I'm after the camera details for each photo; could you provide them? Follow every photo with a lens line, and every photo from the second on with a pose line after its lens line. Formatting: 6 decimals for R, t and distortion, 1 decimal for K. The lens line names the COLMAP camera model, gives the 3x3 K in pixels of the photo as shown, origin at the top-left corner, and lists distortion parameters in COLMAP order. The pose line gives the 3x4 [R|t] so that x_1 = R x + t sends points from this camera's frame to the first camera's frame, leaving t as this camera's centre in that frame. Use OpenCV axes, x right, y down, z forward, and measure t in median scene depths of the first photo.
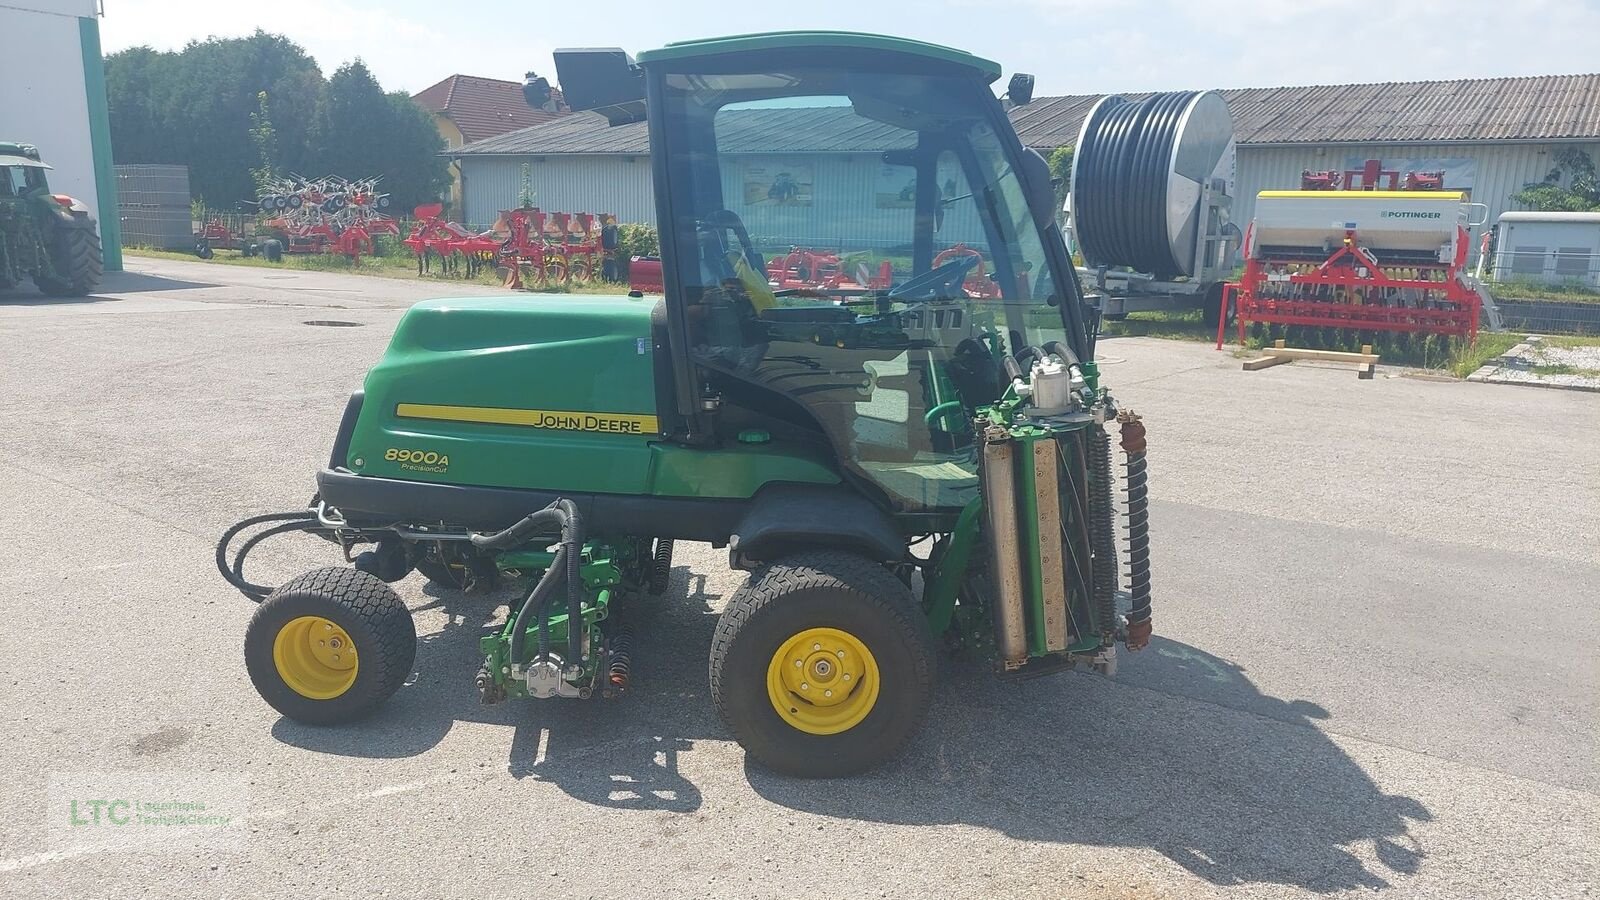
lens RADIAL K [[1125.7, 0, 797.9], [0, 1125.7, 455.2], [0, 0, 1]] dist [0.066071, -0.080442]
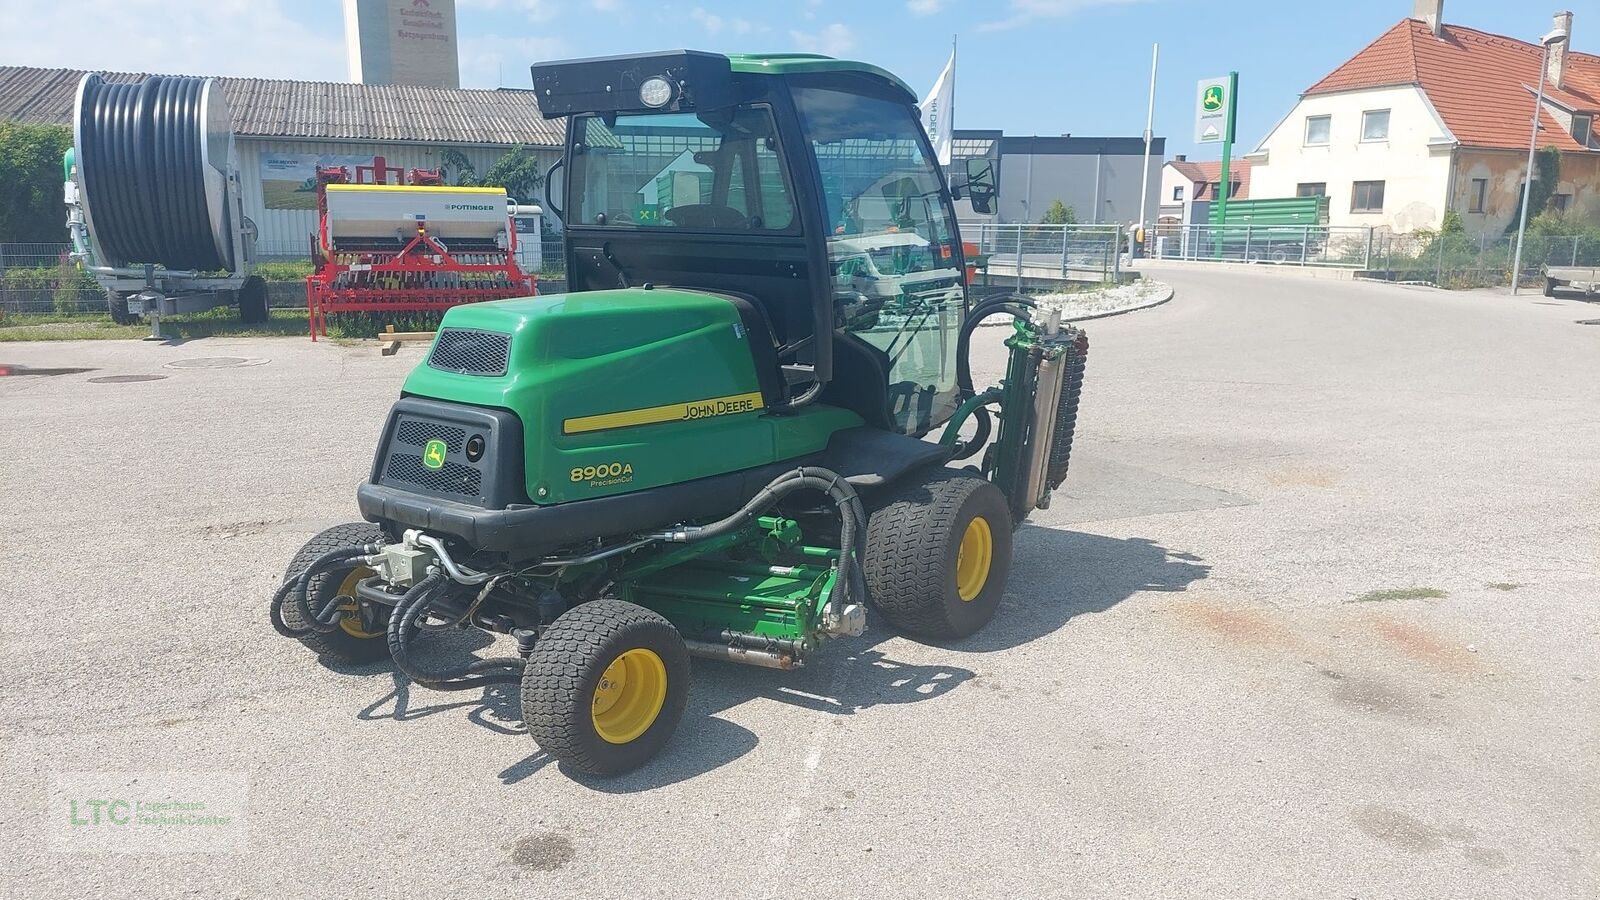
lens RADIAL K [[1182.9, 0, 755.4], [0, 1182.9, 454.0], [0, 0, 1]] dist [0.009947, 0.000385]
pose [[0.568674, -0.173522, 0.804052, -0.227102], [0.175179, 0.980620, 0.087729, -0.016531], [-0.803693, 0.090964, 0.588051, 0.069186]]
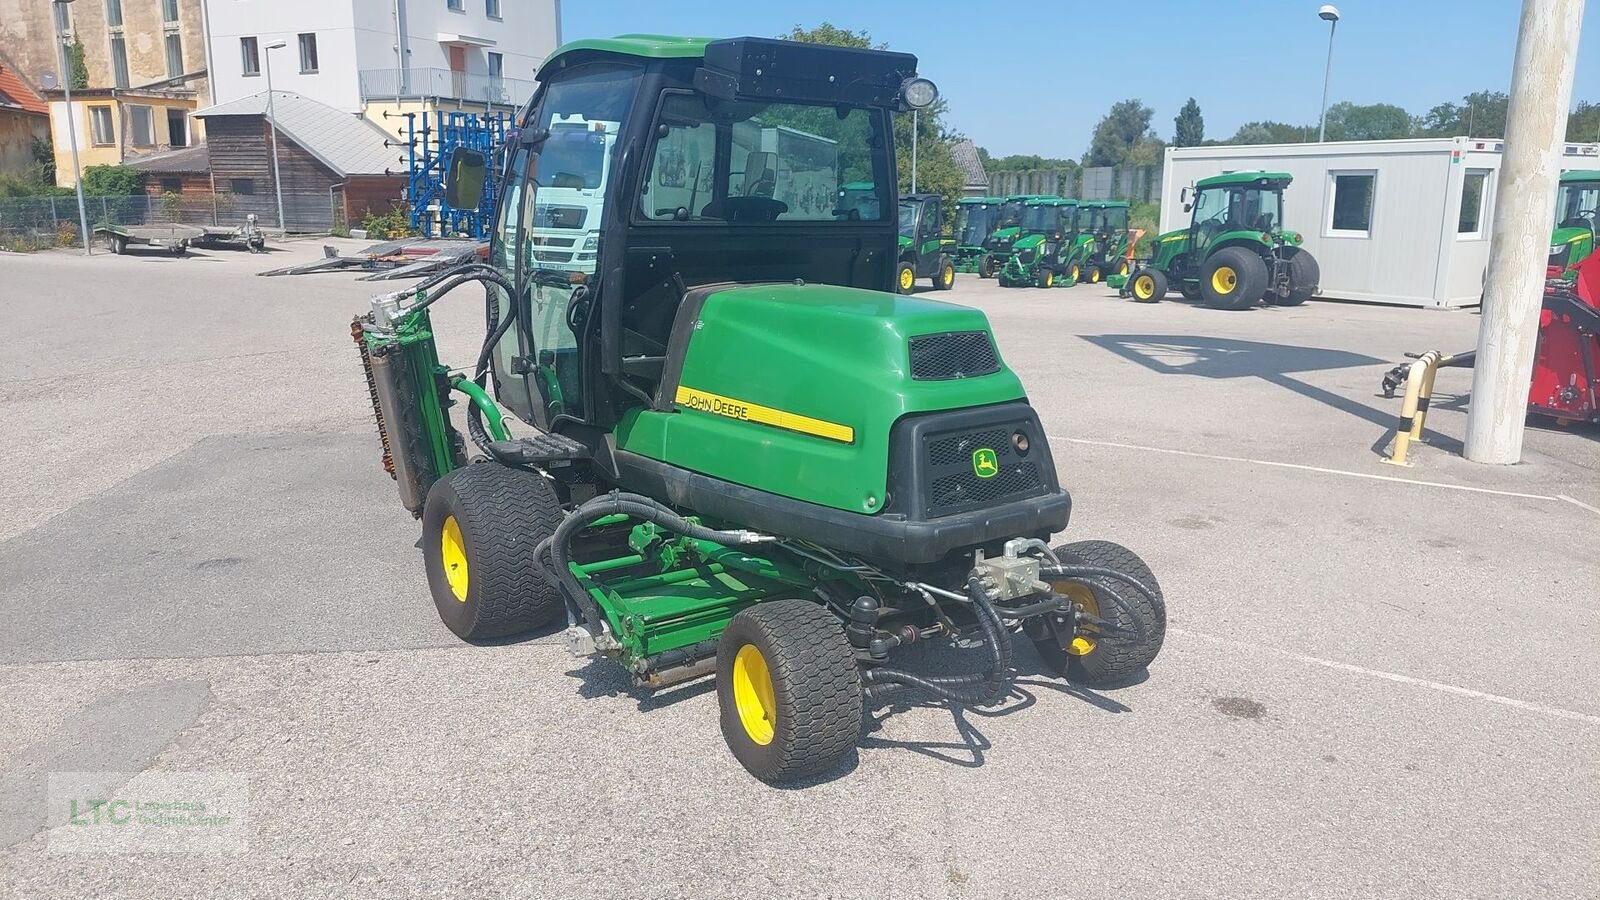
lens RADIAL K [[1152.3, 0, 838.4], [0, 1152.3, 451.0], [0, 0, 1]] dist [0.170217, -0.183104]
pose [[-0.627824, -0.189934, 0.754826, -0.225777], [0.146531, 0.923589, 0.354276, -0.085227], [-0.764439, 0.333028, -0.552020, 0.369506]]
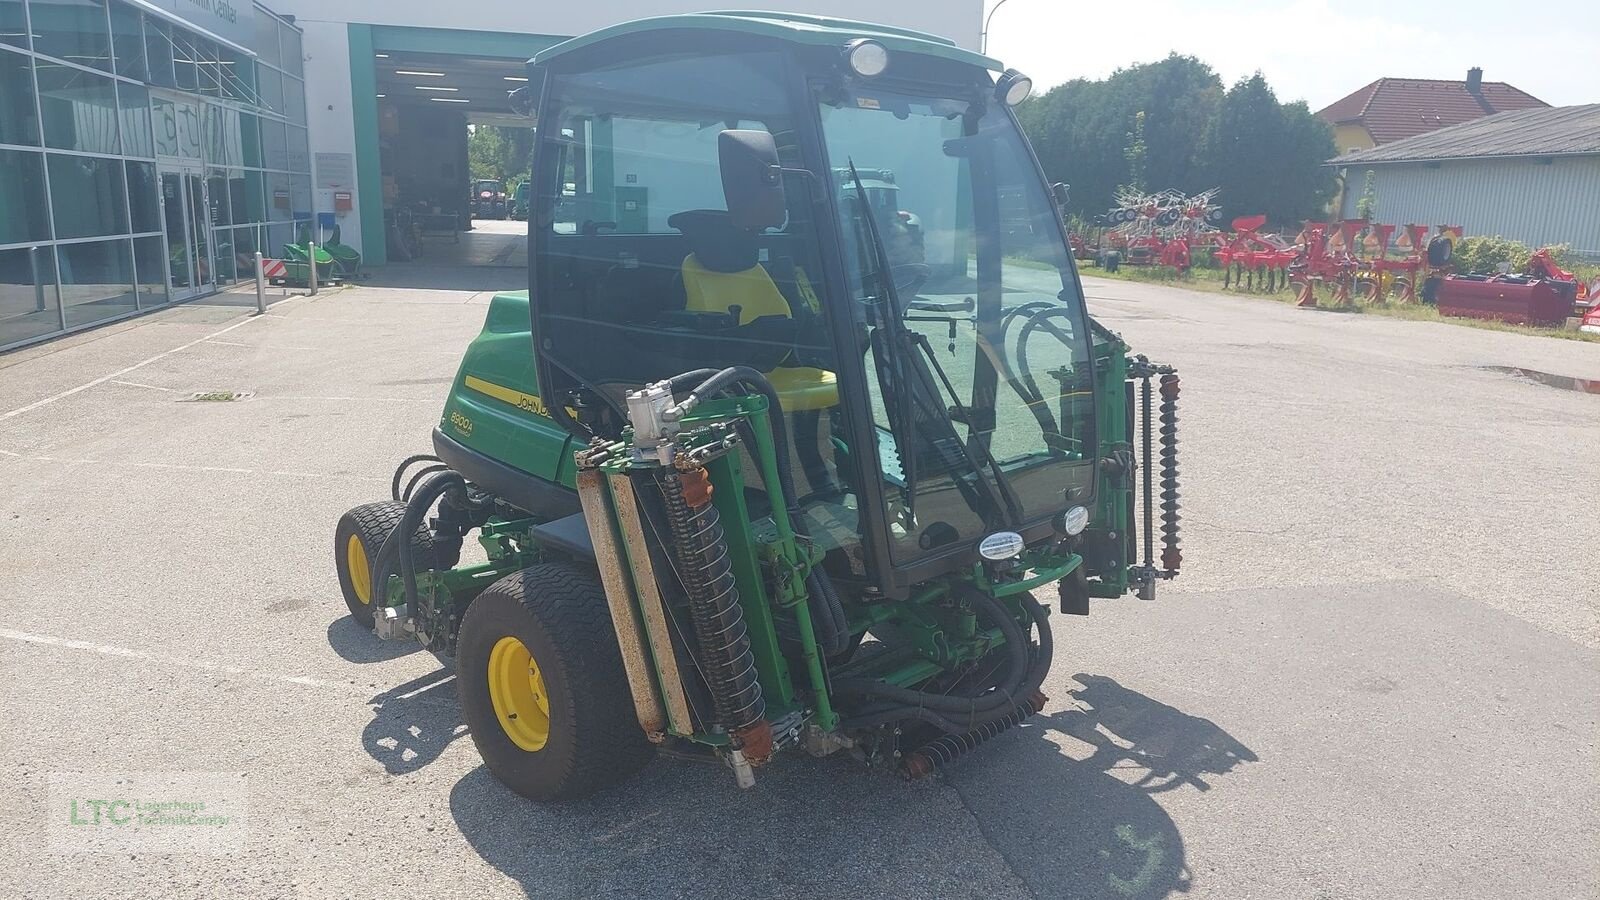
lens RADIAL K [[1125.7, 0, 797.9], [0, 1125.7, 455.2], [0, 0, 1]] dist [0.066071, -0.080442]
pose [[0.733676, 0.139430, -0.665040, 0.150955], [-0.147102, 0.988103, 0.044879, -0.014659], [0.663386, 0.064902, 0.745458, 0.078655]]
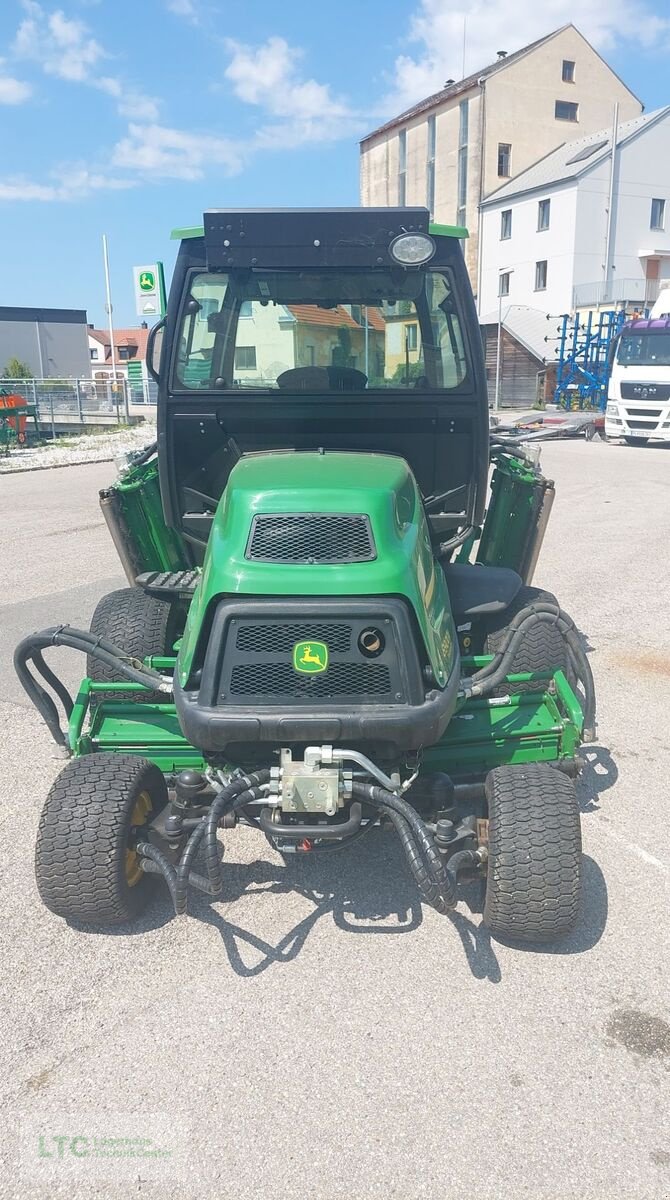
lens RADIAL K [[881.1, 0, 334.1], [0, 881.1, 605.8], [0, 0, 1]] dist [0.152783, -0.290733]
pose [[-0.014514, -0.268157, 0.963266, -0.222551], [0.216608, 0.939648, 0.264846, -0.051967], [-0.976151, 0.212495, 0.044447, 0.227752]]
